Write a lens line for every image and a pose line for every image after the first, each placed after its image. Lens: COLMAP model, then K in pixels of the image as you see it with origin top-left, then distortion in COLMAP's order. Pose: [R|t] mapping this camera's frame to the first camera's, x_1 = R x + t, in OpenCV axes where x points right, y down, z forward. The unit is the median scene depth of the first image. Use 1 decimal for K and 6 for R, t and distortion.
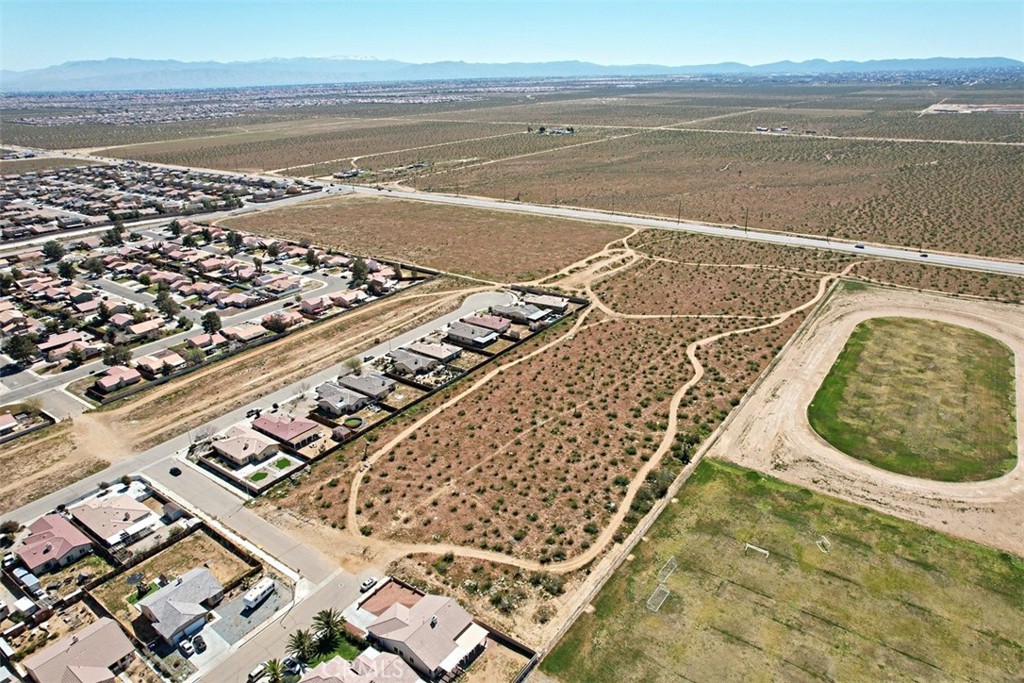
lens RADIAL K [[655.3, 0, 515.0], [0, 655.3, 342.7], [0, 0, 1]] dist [-0.079696, 0.072819]
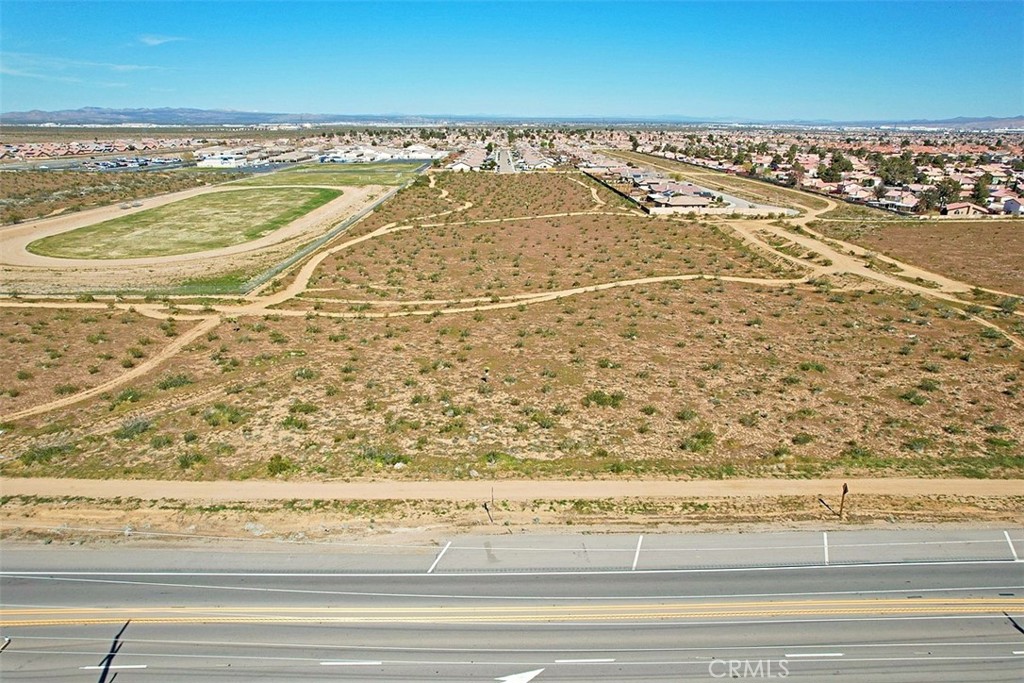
lens RADIAL K [[655.3, 0, 515.0], [0, 655.3, 342.7], [0, 0, 1]] dist [-0.079696, 0.072819]
pose [[-0.802975, 0.199668, -0.561573, 0.754358], [-0.229222, 0.766291, 0.600213, -0.393118], [0.550172, 0.610681, -0.569544, 1.650904]]
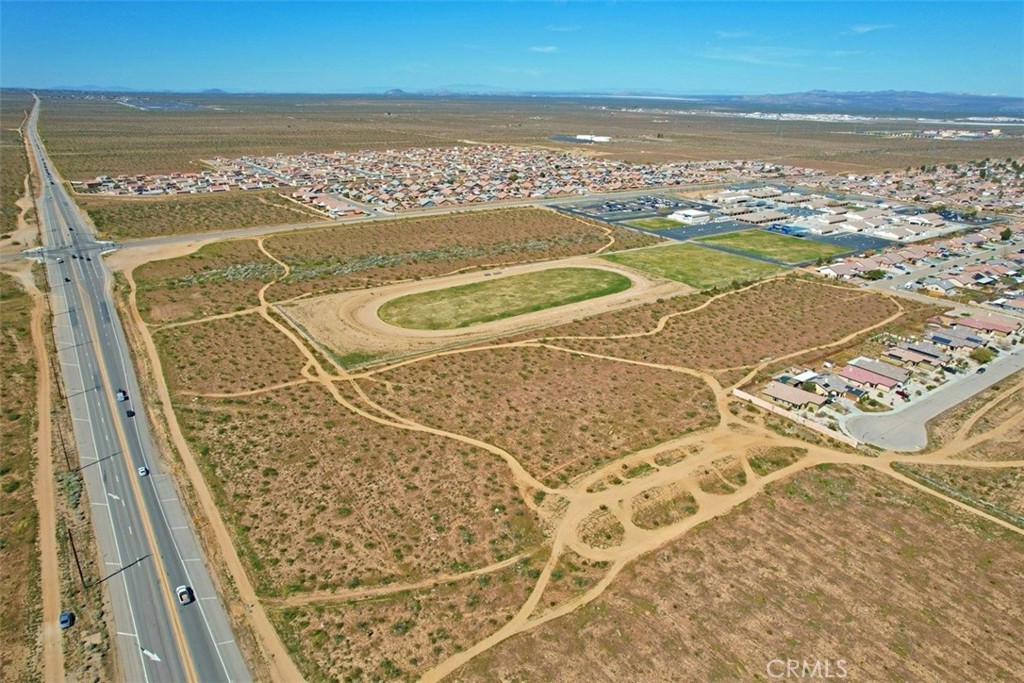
lens RADIAL K [[655.3, 0, 515.0], [0, 655.3, 342.7], [0, 0, 1]] dist [-0.079696, 0.072819]
pose [[-0.943364, -0.122145, 0.308456, 0.149591], [0.125220, 0.729893, 0.671995, -0.743369], [-0.307221, 0.672560, -0.673259, 1.818658]]
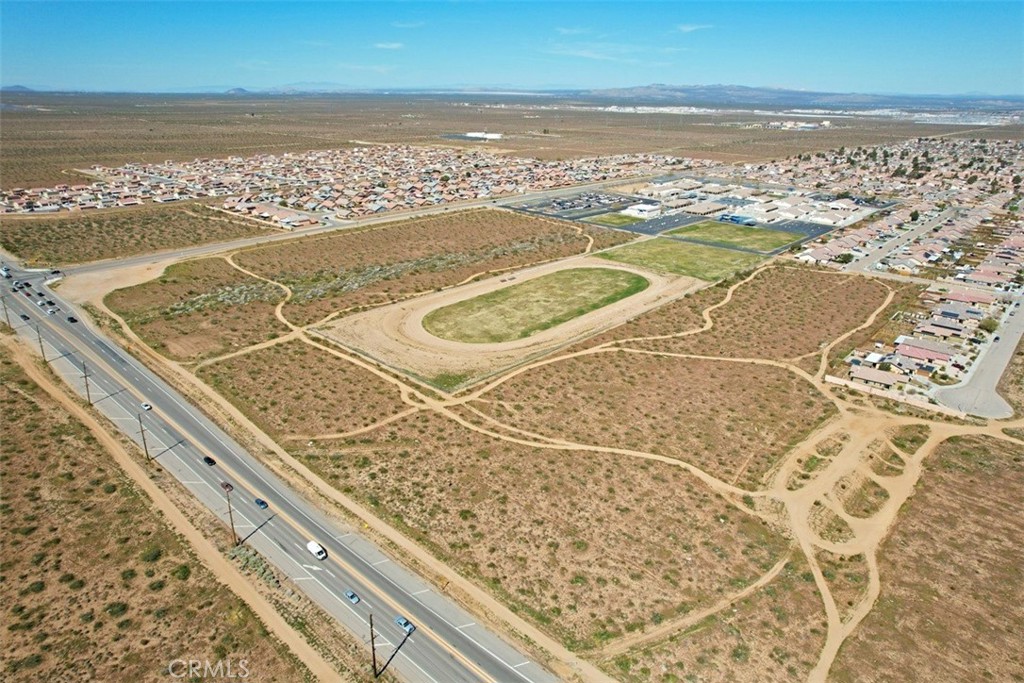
lens RADIAL K [[655.3, 0, 515.0], [0, 655.3, 342.7], [0, 0, 1]] dist [-0.079696, 0.072819]
pose [[-0.992556, -0.043867, 0.113611, 0.472011], [0.047545, 0.719273, 0.693099, -0.769550], [-0.112121, 0.693341, -0.711833, 1.856845]]
